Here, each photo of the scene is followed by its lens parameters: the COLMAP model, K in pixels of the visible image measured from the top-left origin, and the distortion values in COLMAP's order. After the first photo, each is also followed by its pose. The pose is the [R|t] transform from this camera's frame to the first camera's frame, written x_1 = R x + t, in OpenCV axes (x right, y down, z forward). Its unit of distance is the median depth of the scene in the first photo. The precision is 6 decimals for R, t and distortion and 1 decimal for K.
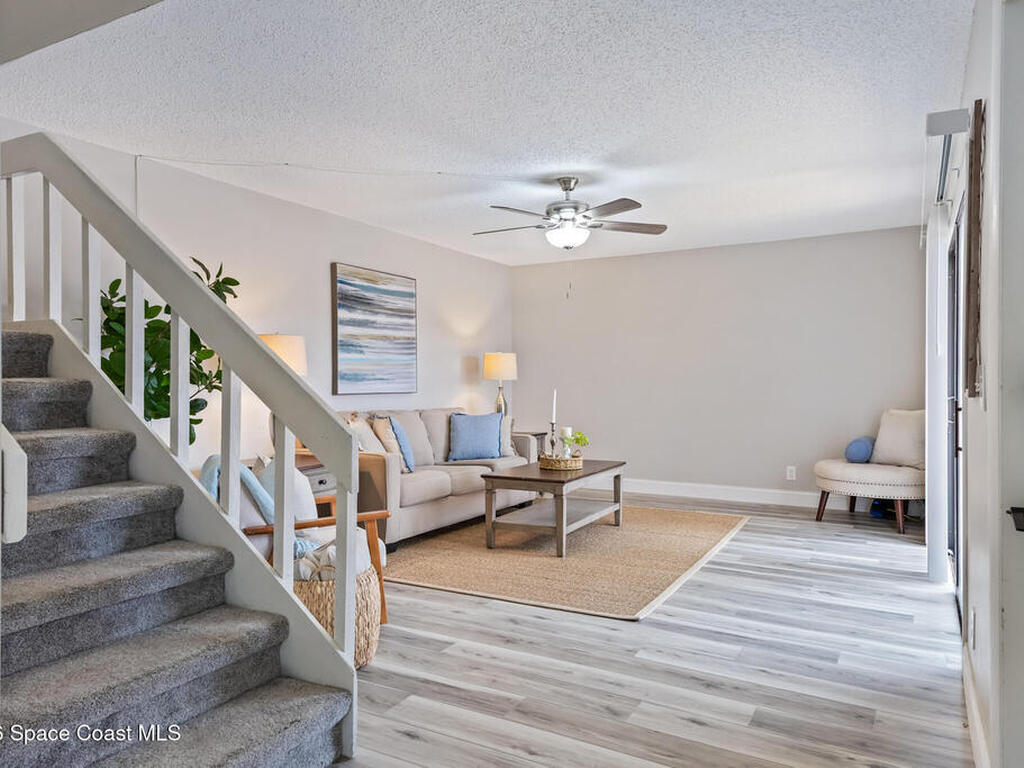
lens RADIAL K [[722.9, 0, 505.9], [0, 722.9, 387.2], [0, 0, 1]] dist [0.039943, -0.003909]
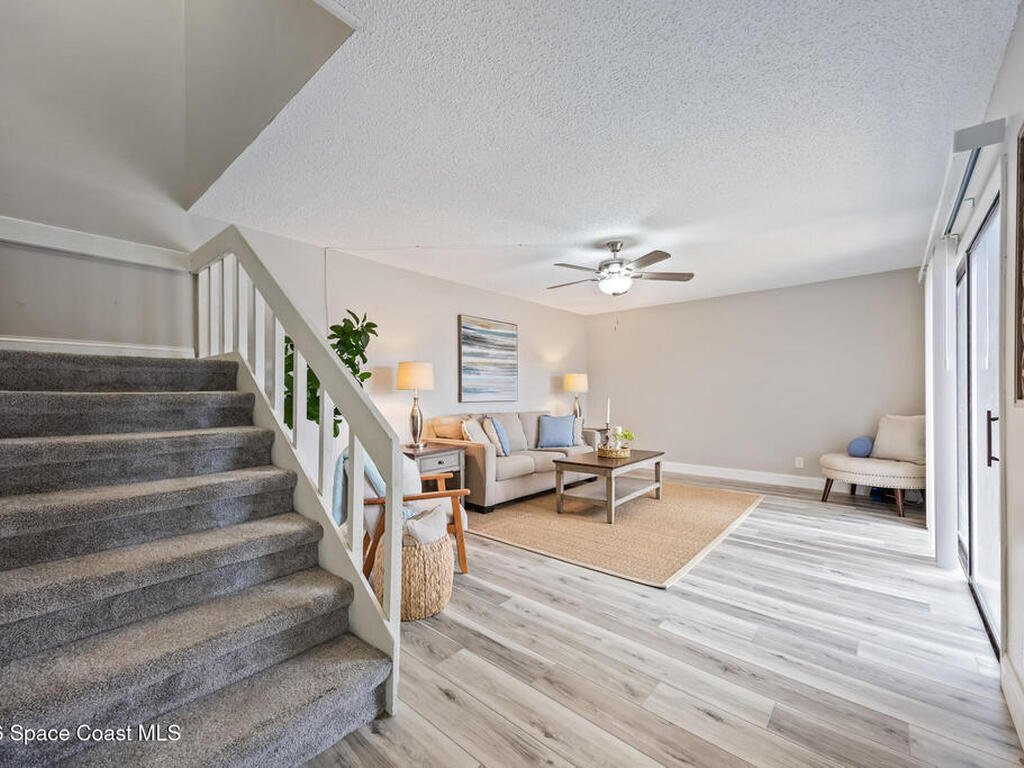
lens RADIAL K [[436.5, 0, 506.1], [0, 436.5, 393.3], [0, 0, 1]] dist [0.018478, -0.003123]
pose [[0.978737, -0.002336, -0.205107, 0.072612], [0.000532, 0.999961, -0.008852, -0.000405], [0.205119, 0.008555, 0.978700, 0.222681]]
